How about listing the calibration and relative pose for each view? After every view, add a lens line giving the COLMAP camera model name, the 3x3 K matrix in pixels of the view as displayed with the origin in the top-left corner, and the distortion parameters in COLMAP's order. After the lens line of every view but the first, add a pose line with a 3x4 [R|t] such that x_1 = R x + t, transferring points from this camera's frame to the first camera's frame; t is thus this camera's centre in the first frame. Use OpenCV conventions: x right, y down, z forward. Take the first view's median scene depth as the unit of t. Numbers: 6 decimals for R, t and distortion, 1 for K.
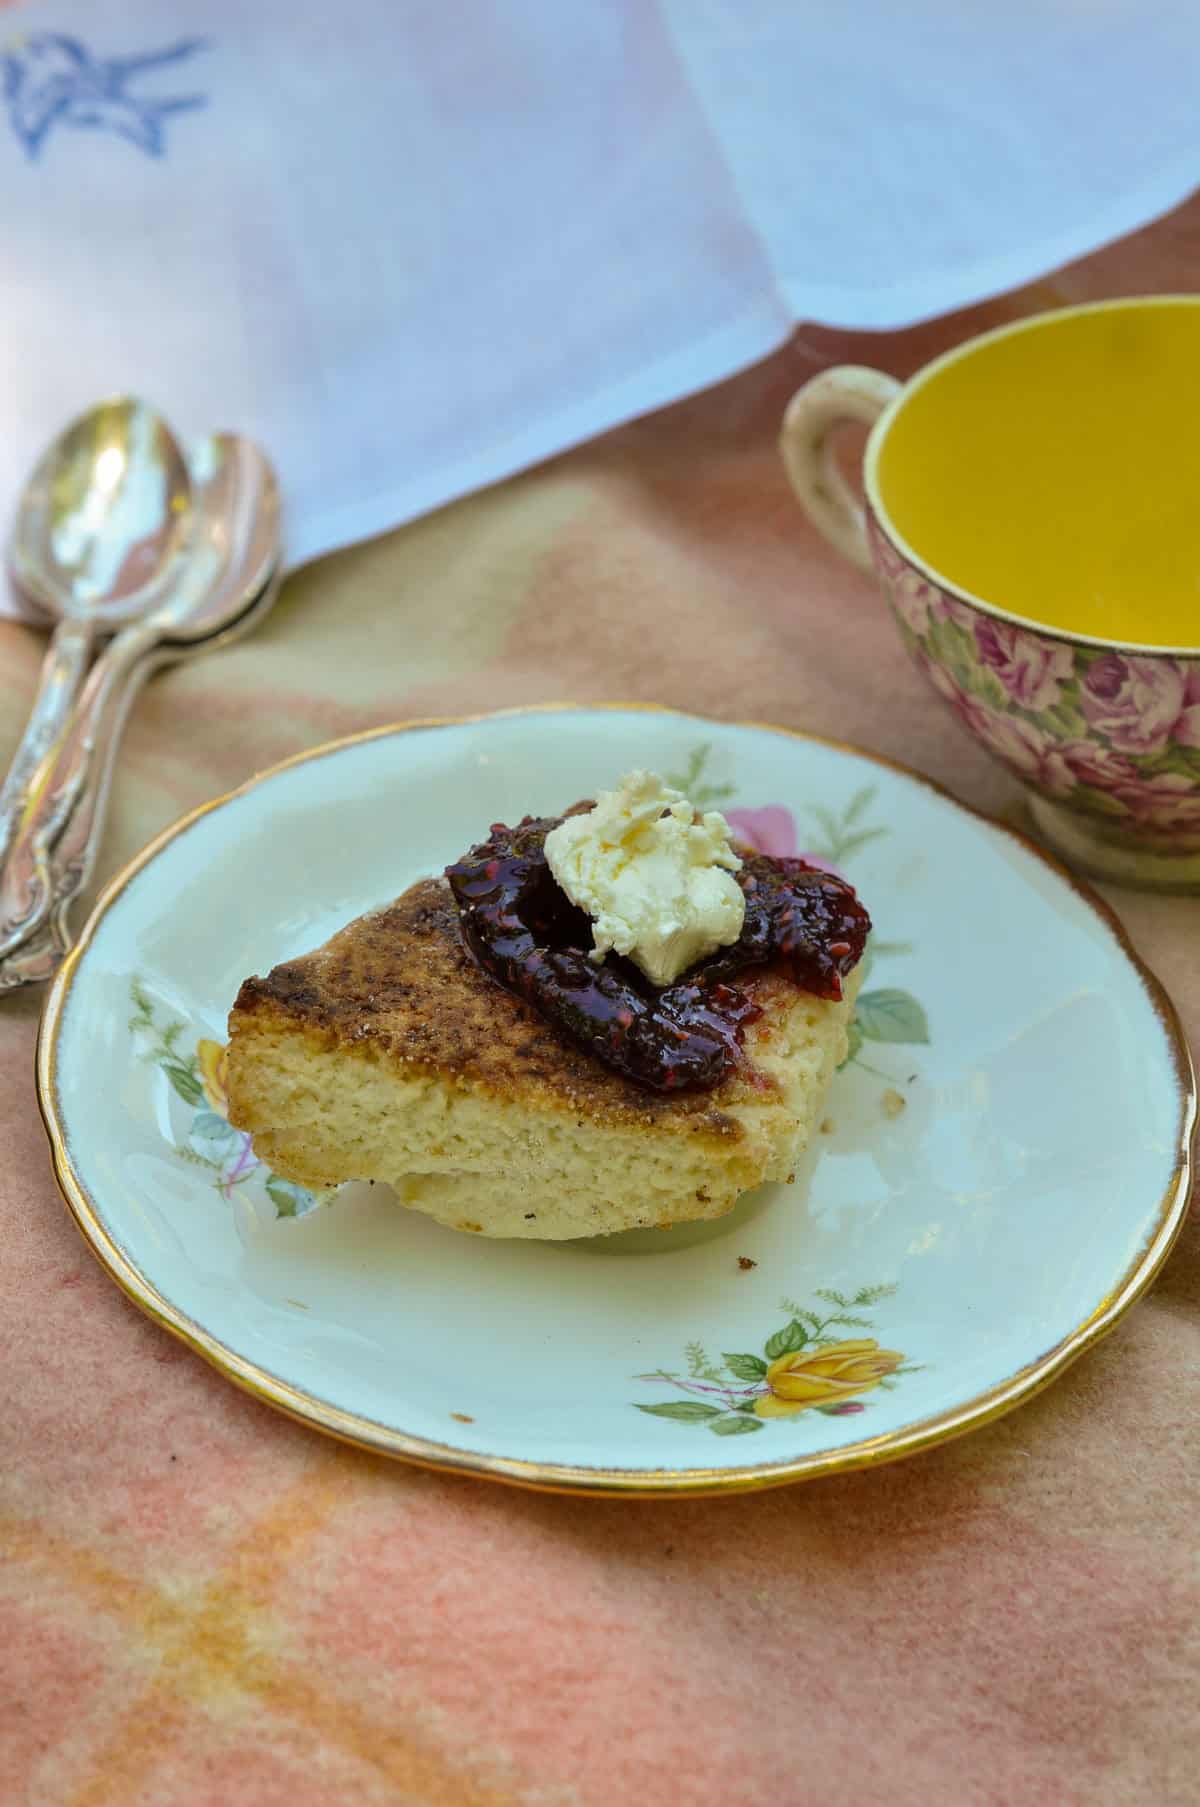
lens RADIAL K [[3879.0, 0, 726.9], [0, 3879.0, 950.8], [0, 0, 1]] dist [-0.468660, 3.518256]
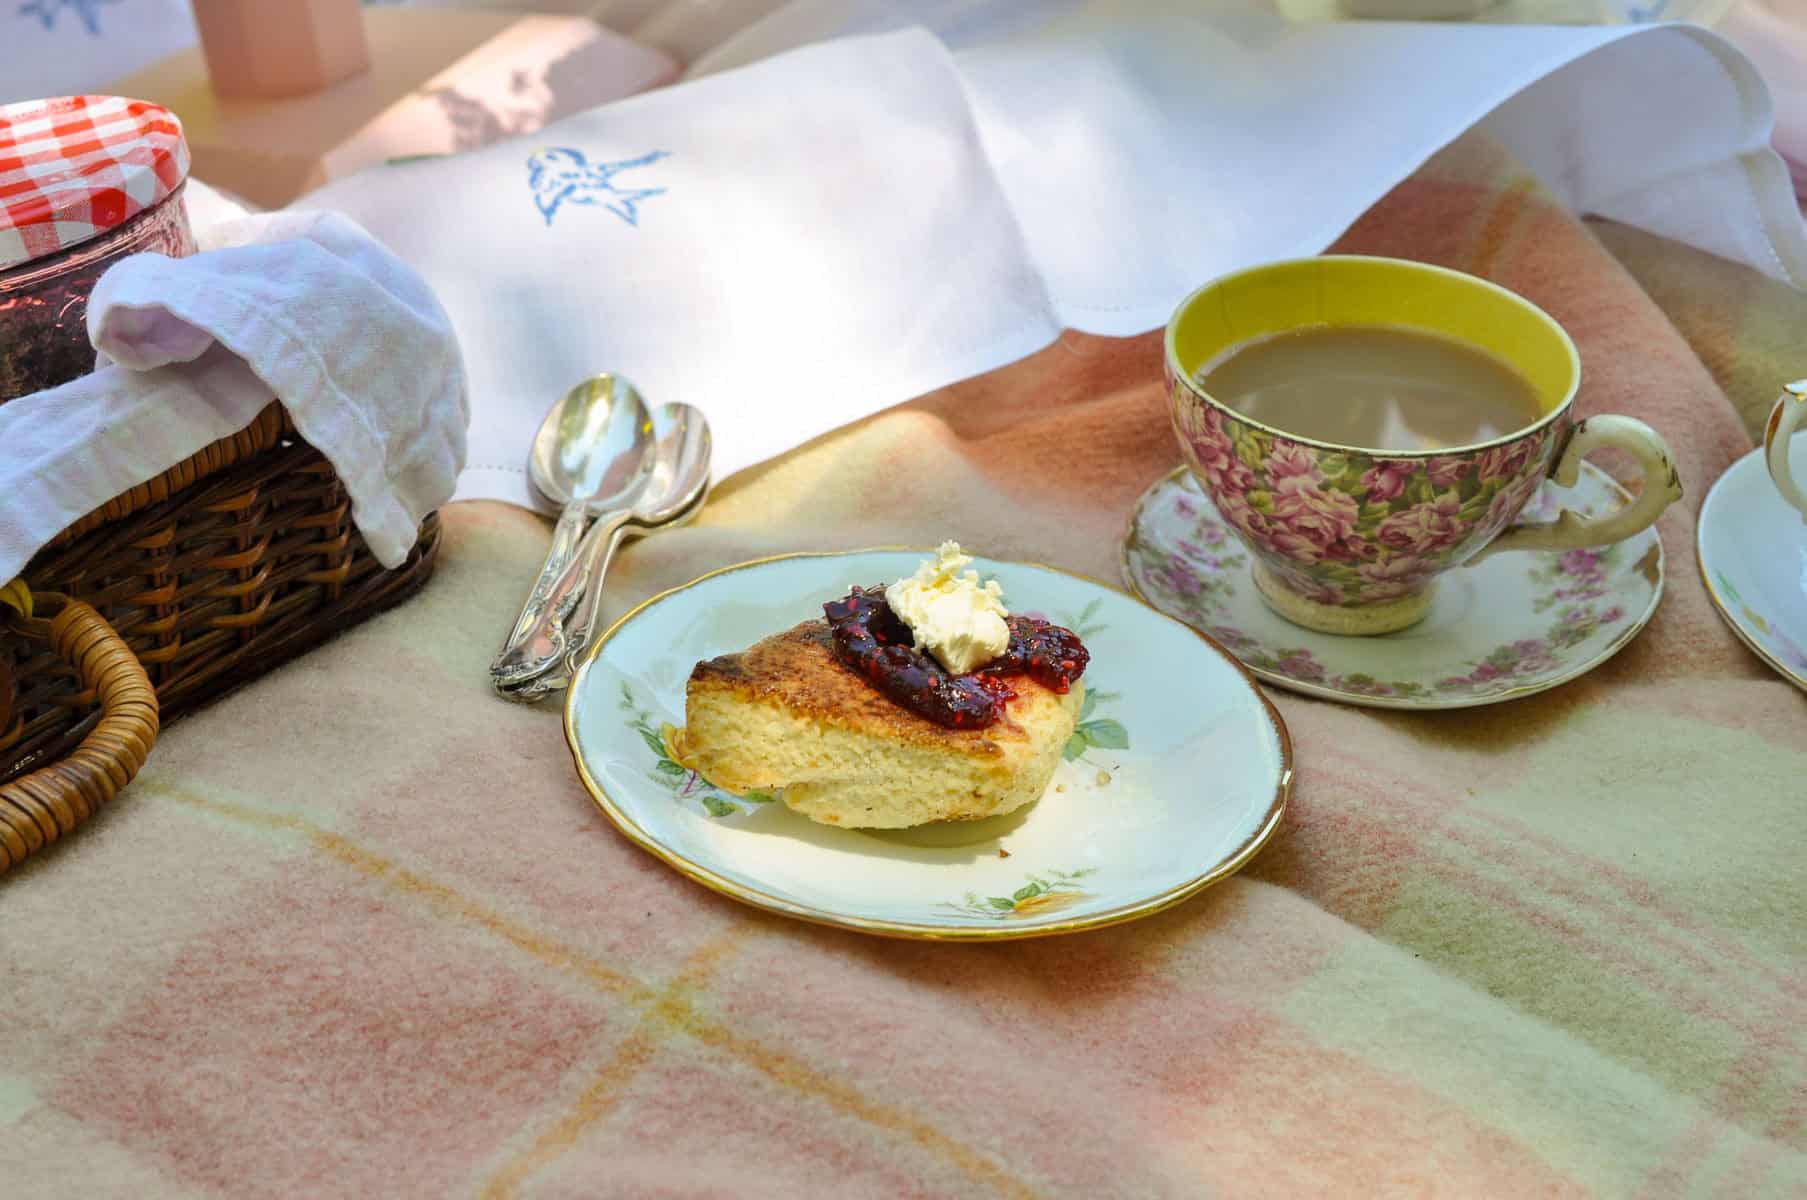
lens RADIAL K [[3879.0, 0, 903.5], [0, 3879.0, 600.0], [0, 0, 1]] dist [-0.468660, 3.518256]
pose [[0.998798, 0.021603, -0.043997, 0.032727], [-0.028726, 0.985315, -0.168315, 0.257264], [0.039715, 0.169376, 0.984751, -0.610737]]
